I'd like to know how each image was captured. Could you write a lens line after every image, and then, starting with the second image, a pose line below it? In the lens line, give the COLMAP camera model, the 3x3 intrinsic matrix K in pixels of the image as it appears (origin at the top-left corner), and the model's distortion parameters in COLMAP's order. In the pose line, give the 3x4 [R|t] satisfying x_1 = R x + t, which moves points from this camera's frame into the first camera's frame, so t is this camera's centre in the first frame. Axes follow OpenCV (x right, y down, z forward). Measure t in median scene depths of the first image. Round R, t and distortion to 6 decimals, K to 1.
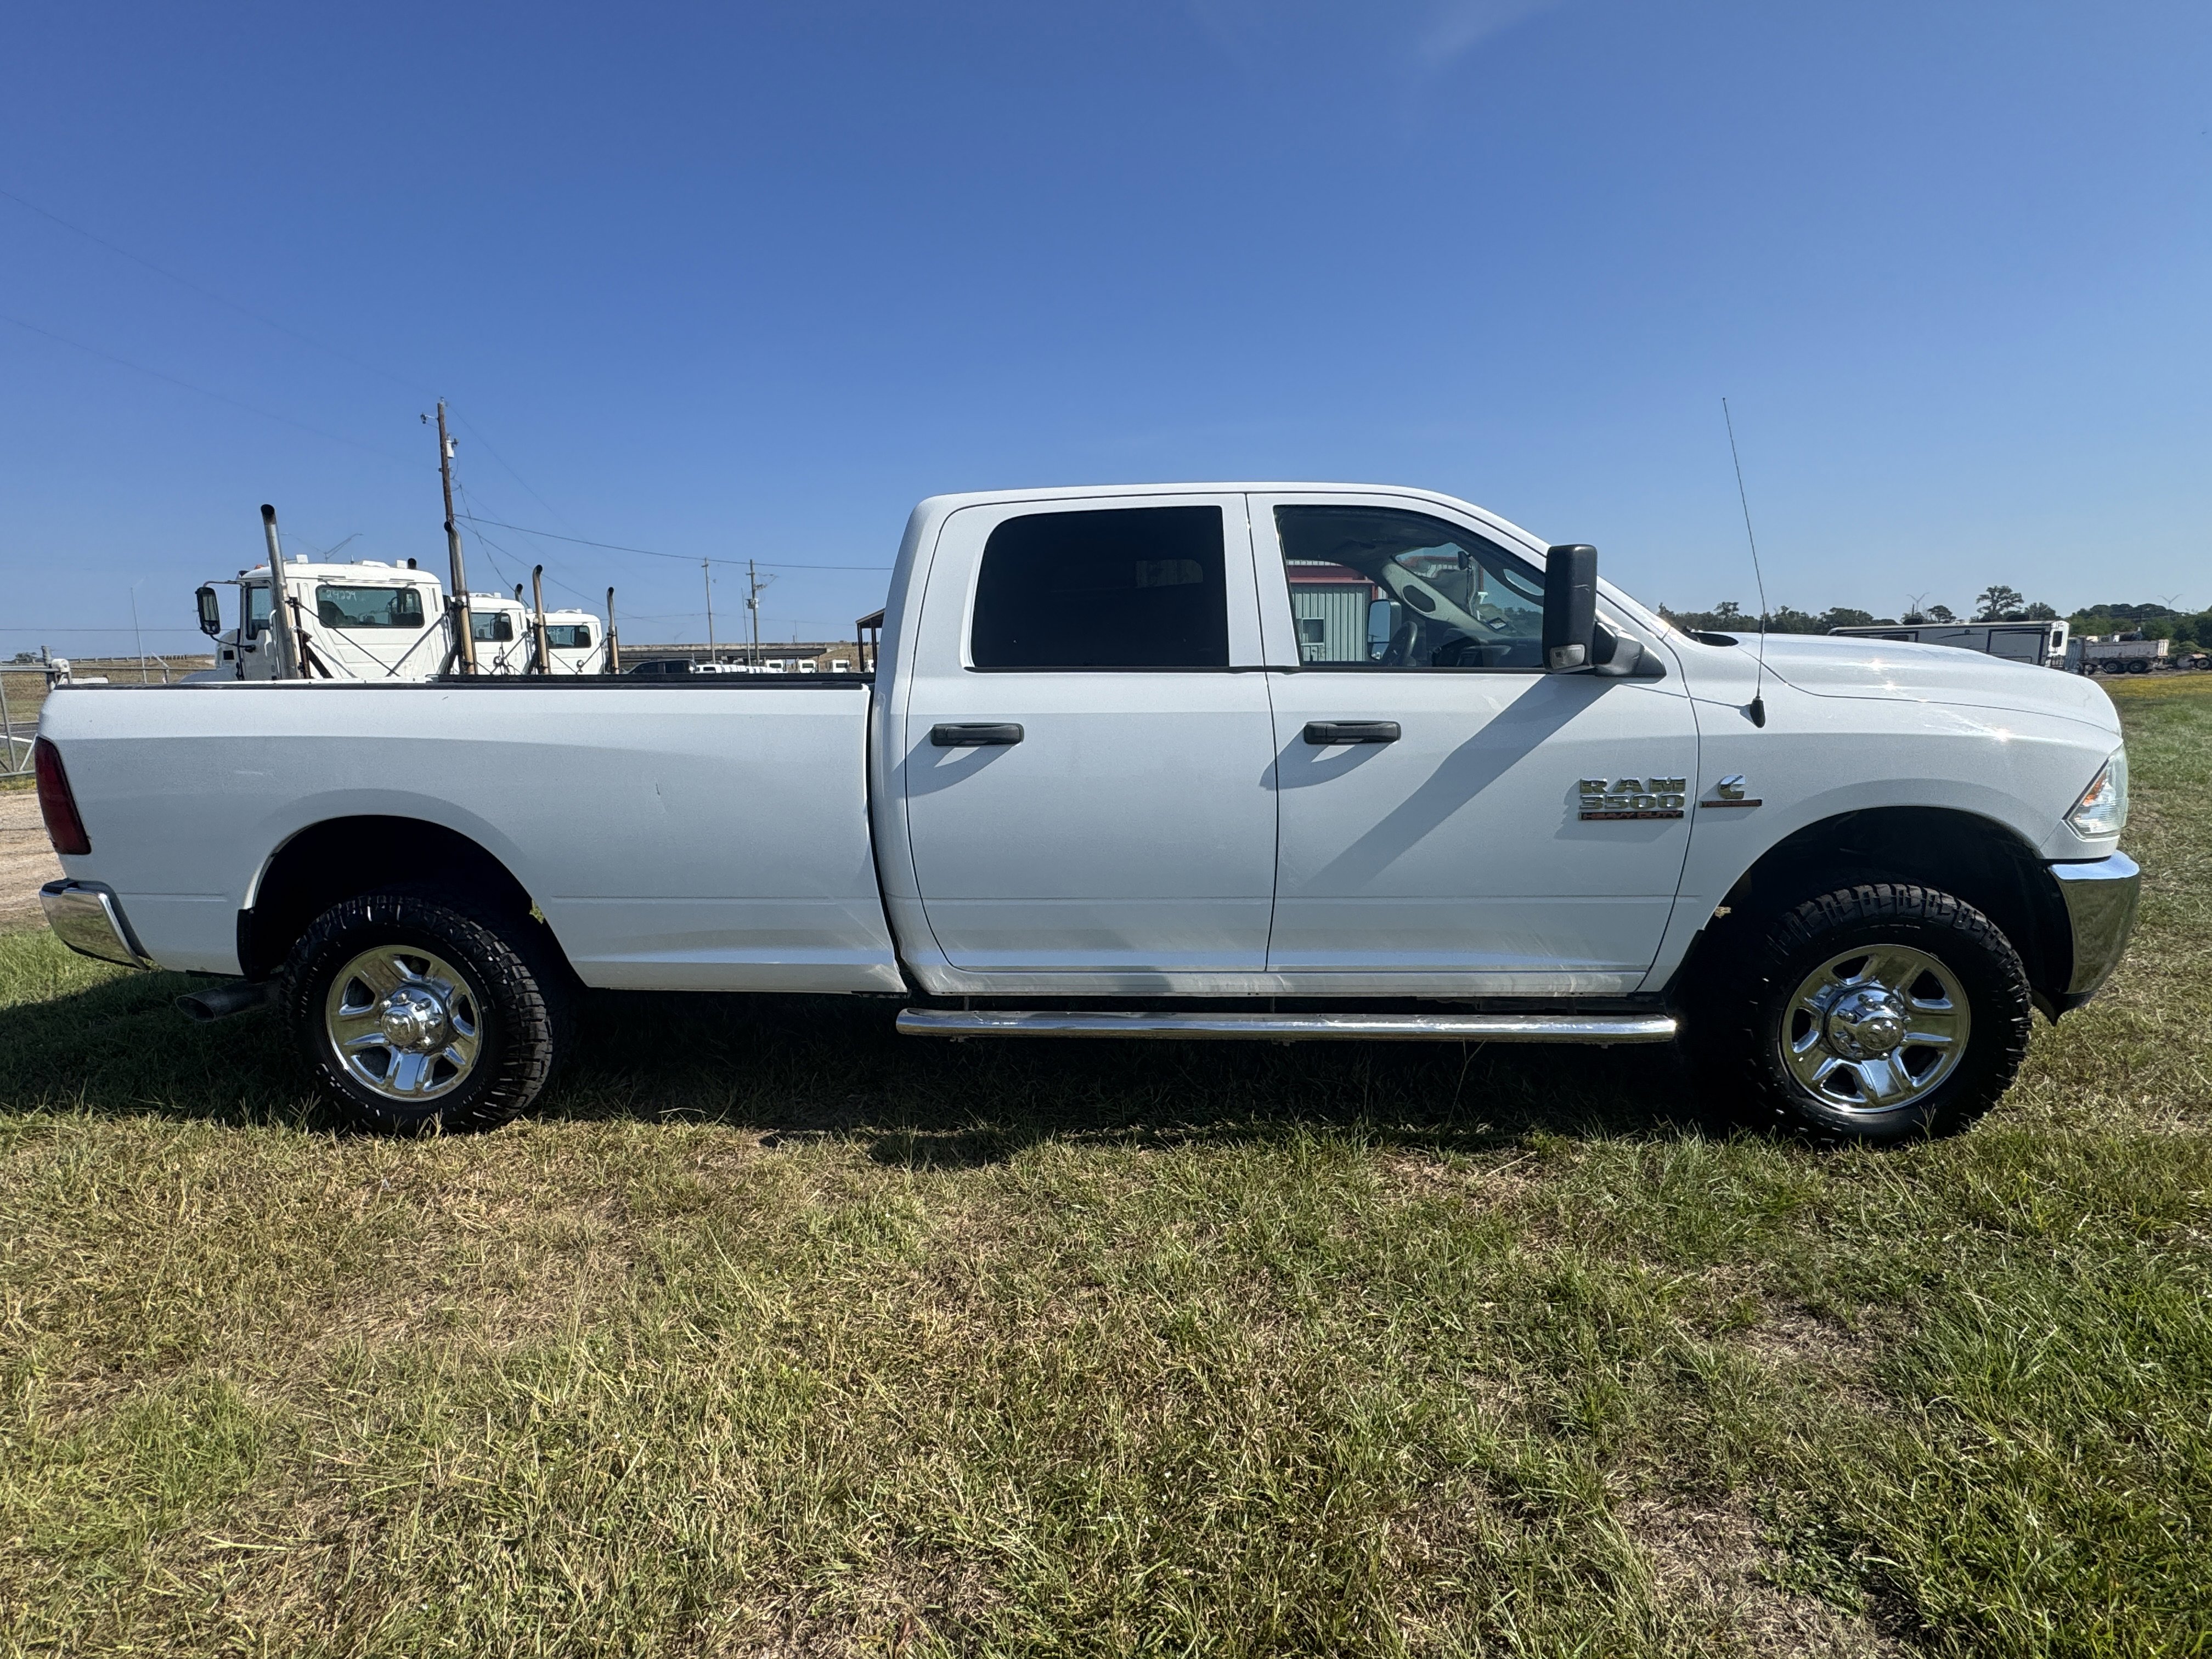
lens RADIAL K [[1029.9, 0, 1103.2], [0, 1029.9, 821.3], [0, 0, 1]] dist [-0.000749, 0.000357]
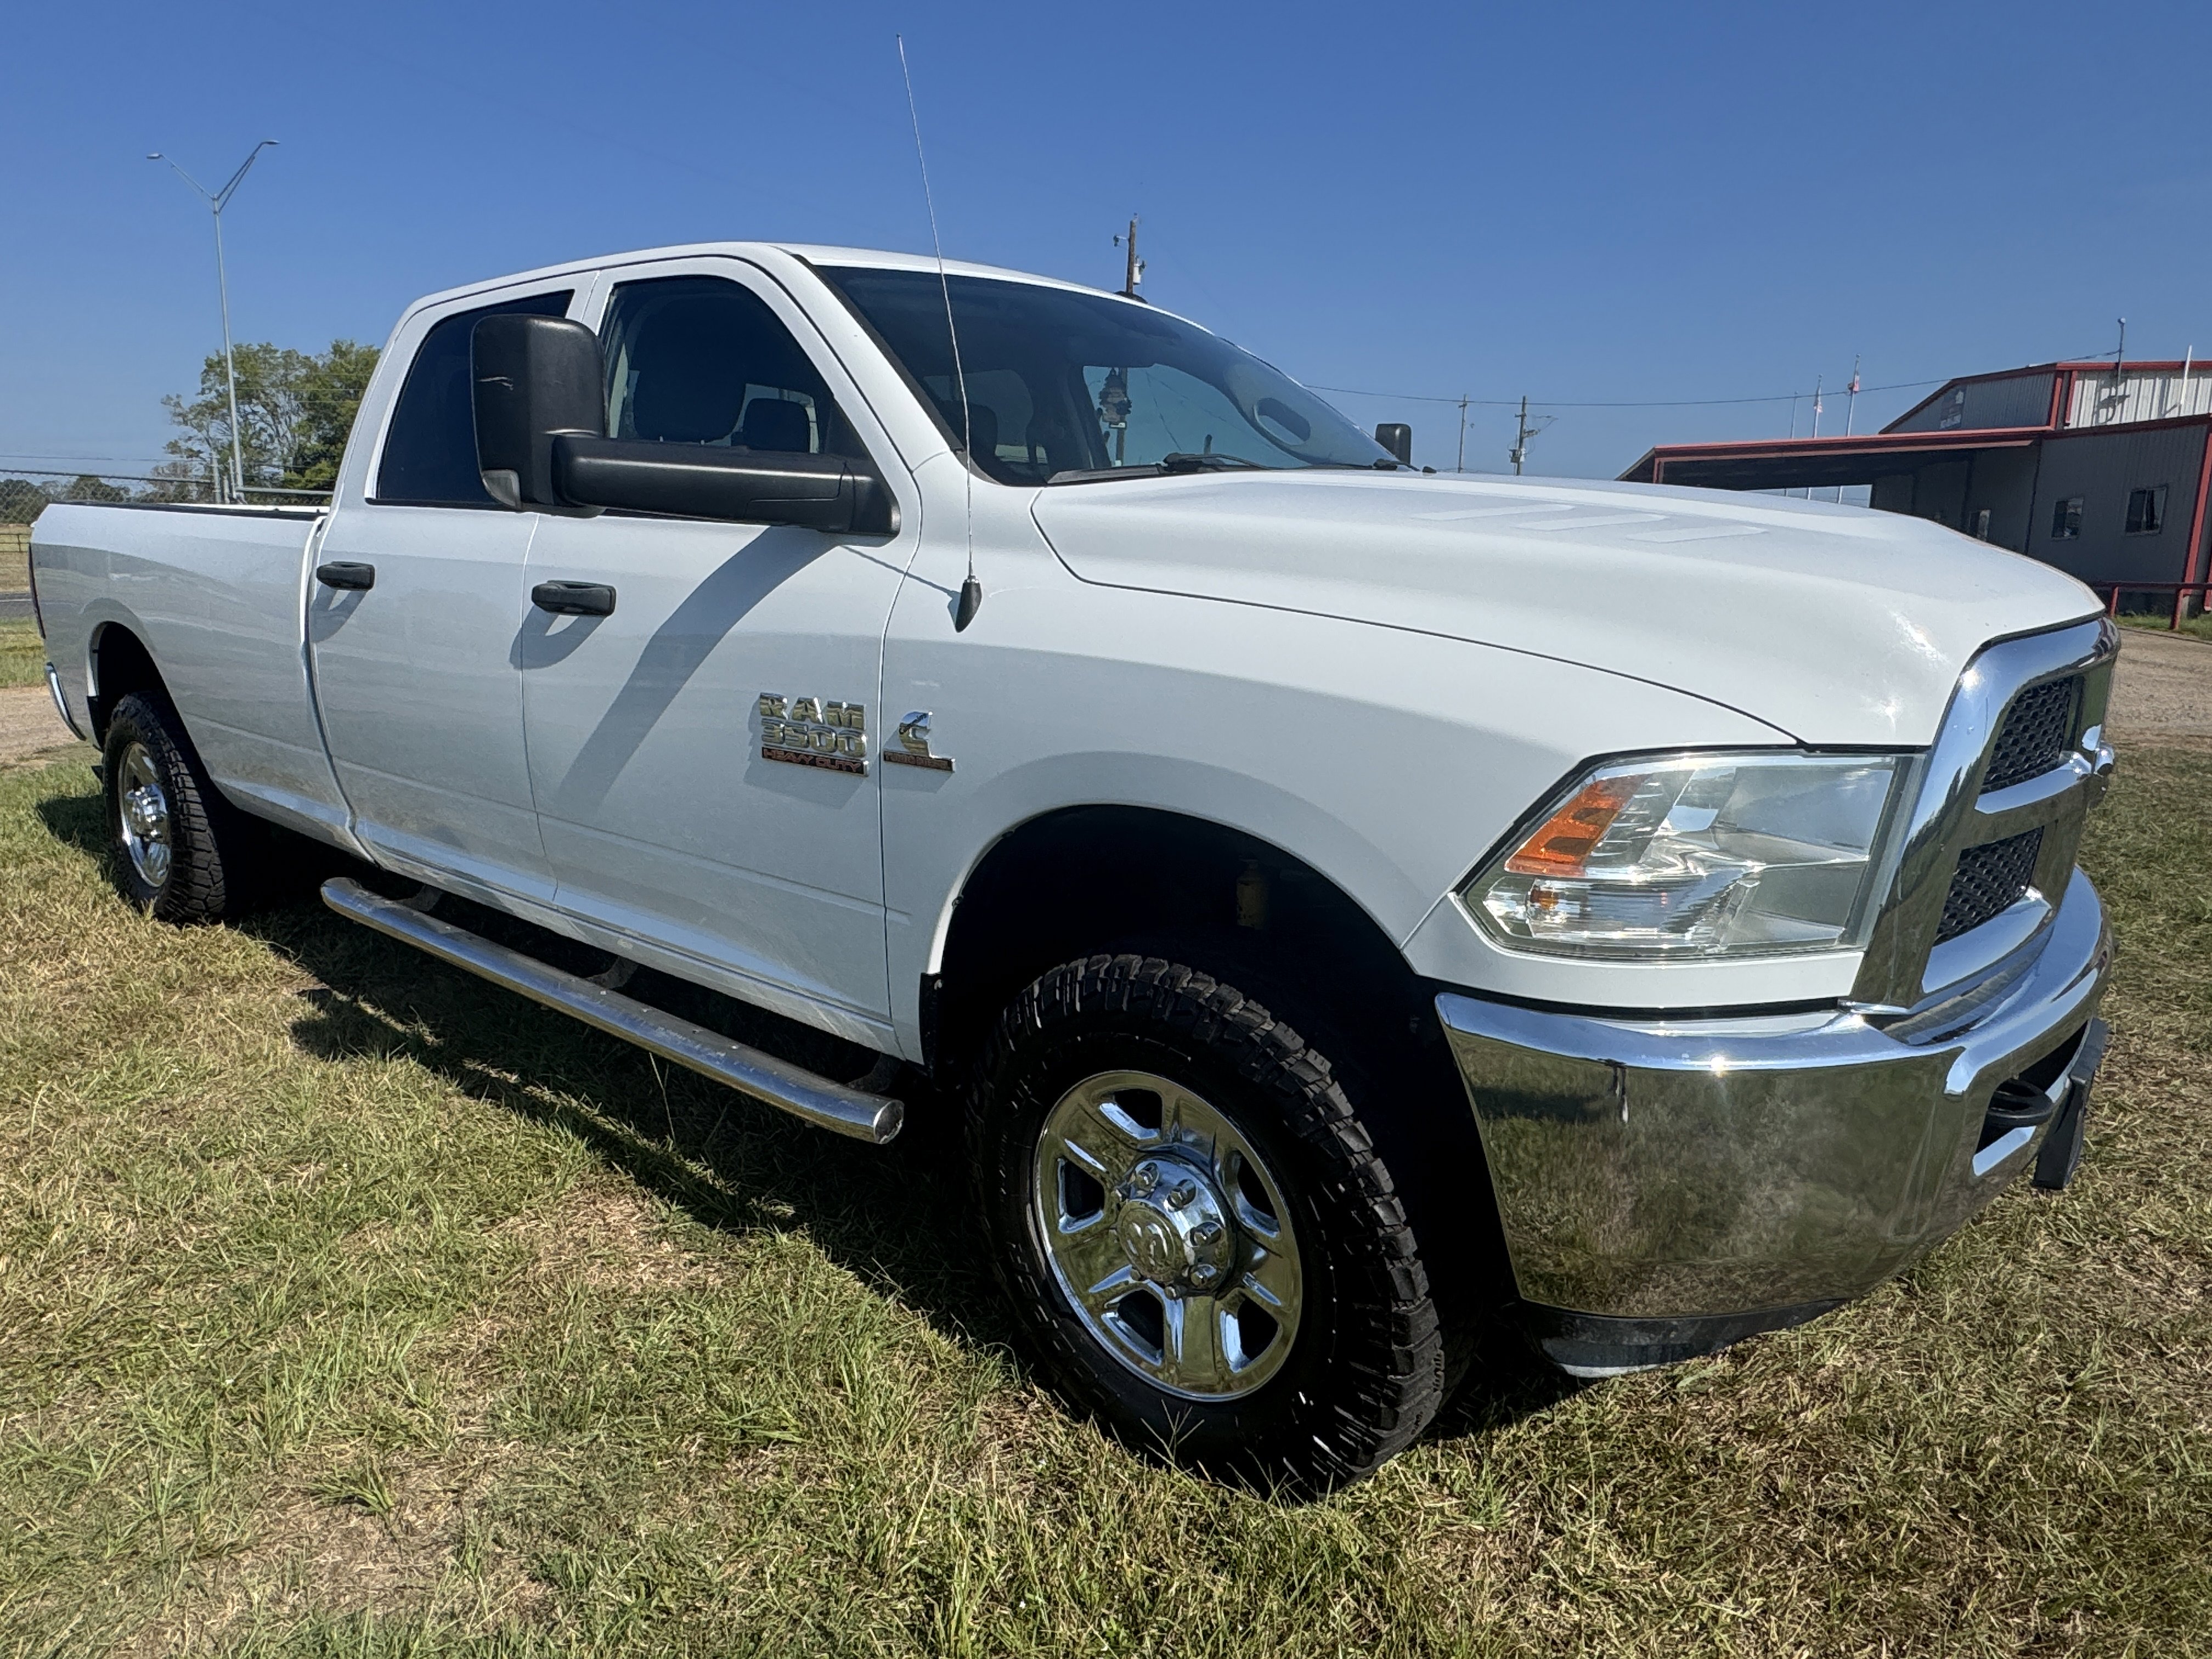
lens RADIAL K [[1382.8, 0, 1106.0], [0, 1382.8, 829.5], [0, 0, 1]] dist [0.002031, -0.000244]
pose [[0.801744, 0.156752, -0.576746, 1.123947], [-0.125136, 0.987632, 0.094472, -0.064201], [0.584421, -0.003571, 0.811443, 0.430480]]
